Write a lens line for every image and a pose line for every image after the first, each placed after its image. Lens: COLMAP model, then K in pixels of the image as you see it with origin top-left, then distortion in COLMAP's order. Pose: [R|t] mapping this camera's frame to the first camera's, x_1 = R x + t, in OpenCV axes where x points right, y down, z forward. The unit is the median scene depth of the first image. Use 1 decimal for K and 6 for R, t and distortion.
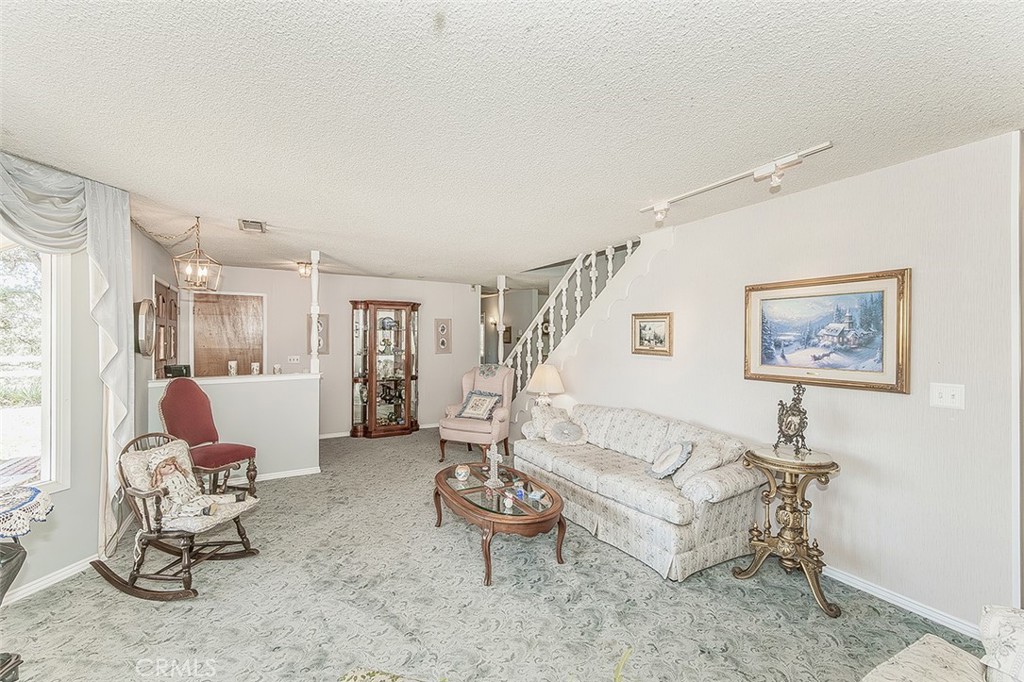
lens RADIAL K [[435.2, 0, 544.7], [0, 435.2, 324.6], [0, 0, 1]] dist [0.000578, 0.000101]
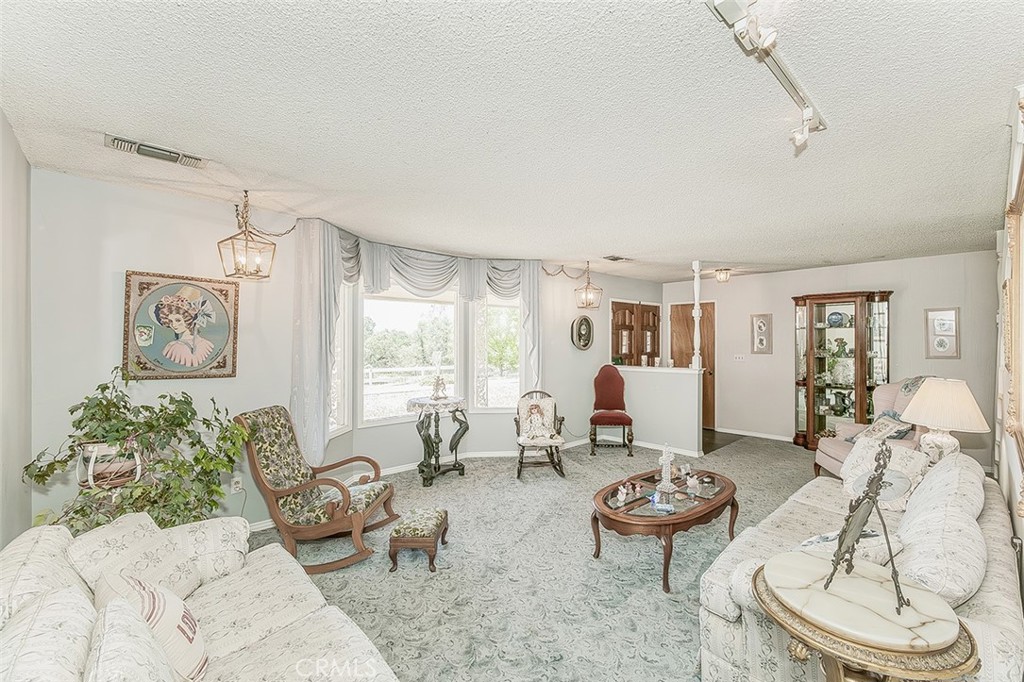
lens RADIAL K [[451.4, 0, 514.1], [0, 451.4, 332.6], [0, 0, 1]] dist [-0.001990, -0.000289]
pose [[0.170738, -0.016704, -0.985175, 0.439284], [0.035863, 0.999299, -0.010728, 0.010176], [0.984664, -0.033500, 0.171217, 0.271354]]
